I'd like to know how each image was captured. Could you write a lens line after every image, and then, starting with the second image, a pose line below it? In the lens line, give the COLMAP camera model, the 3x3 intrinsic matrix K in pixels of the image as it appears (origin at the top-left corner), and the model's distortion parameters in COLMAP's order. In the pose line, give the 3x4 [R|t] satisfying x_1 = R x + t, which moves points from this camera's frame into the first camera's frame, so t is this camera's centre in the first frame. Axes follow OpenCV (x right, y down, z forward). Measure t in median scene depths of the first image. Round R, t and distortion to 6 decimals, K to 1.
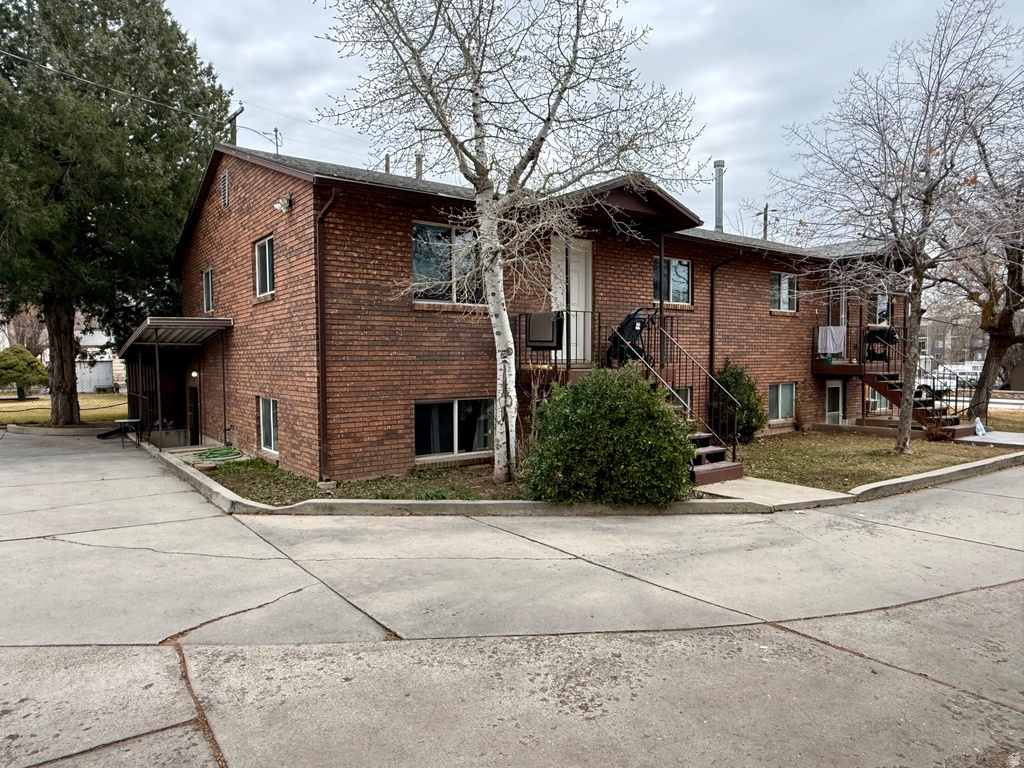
lens RADIAL K [[660.2, 0, 508.3], [0, 660.2, 385.3], [0, 0, 1]] dist [0.002354, 0.001924]
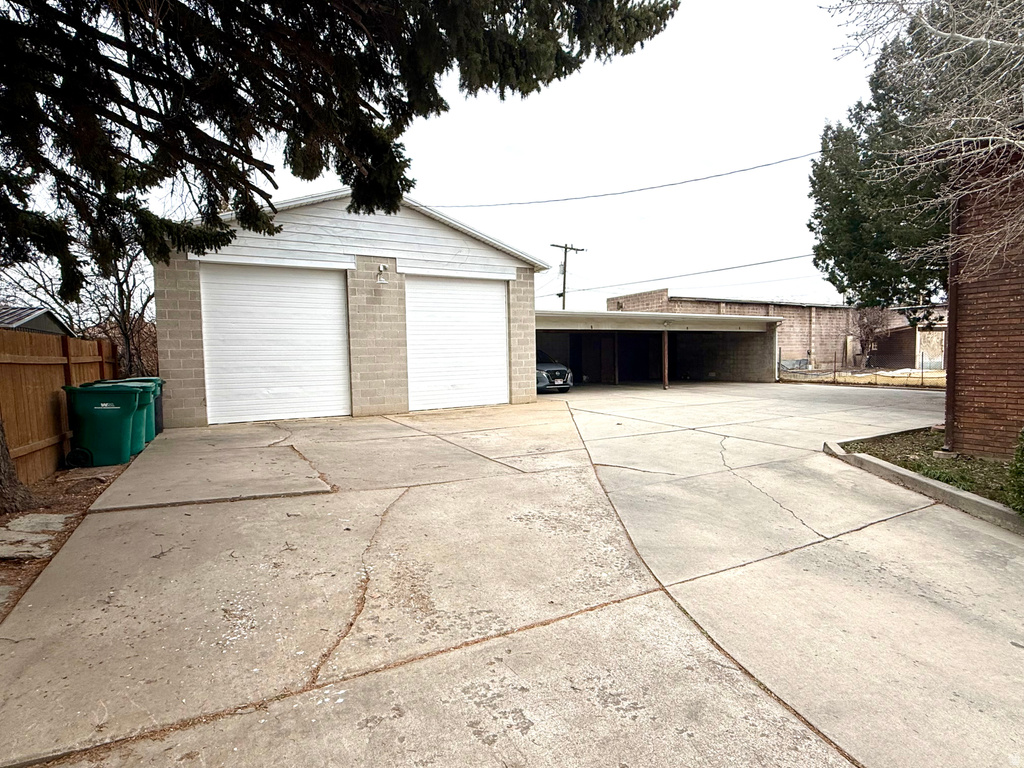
lens RADIAL K [[520.8, 0, 508.9], [0, 520.8, 386.9], [0, 0, 1]] dist [0.003803, 0.001079]
pose [[-0.124017, 0.066531, -0.990047, 1.028379], [-0.016997, 0.997461, 0.069158, 0.004777], [0.992134, 0.025405, -0.122571, 0.745192]]
